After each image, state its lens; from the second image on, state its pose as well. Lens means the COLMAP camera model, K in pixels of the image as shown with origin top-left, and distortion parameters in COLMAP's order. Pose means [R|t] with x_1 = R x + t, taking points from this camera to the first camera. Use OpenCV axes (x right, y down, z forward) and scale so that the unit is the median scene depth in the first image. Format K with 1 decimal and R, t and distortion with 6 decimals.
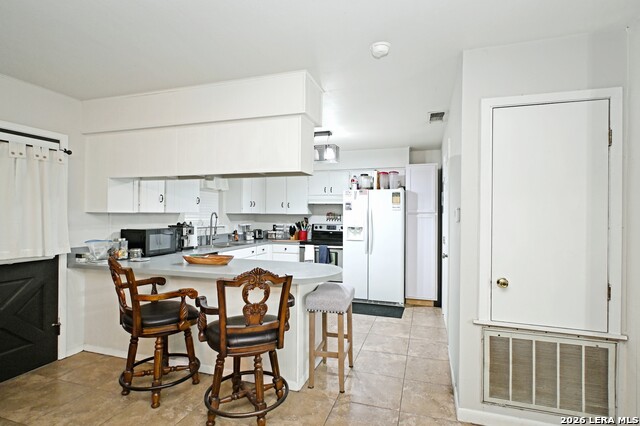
lens RADIAL K [[308.9, 0, 318.5], [0, 308.9, 214.4], [0, 0, 1]] dist [0.017335, -0.001630]
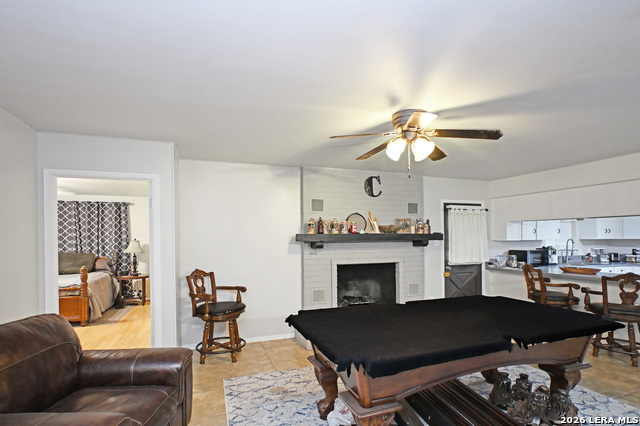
lens RADIAL K [[308.9, 0, 326.9], [0, 308.9, 234.6], [0, 0, 1]] dist [0.017335, -0.001630]
pose [[0.622393, -0.016915, -0.782522, 0.066667], [0.013605, 0.999849, -0.010791, -0.027829], [0.782587, -0.003930, 0.622529, -0.732680]]
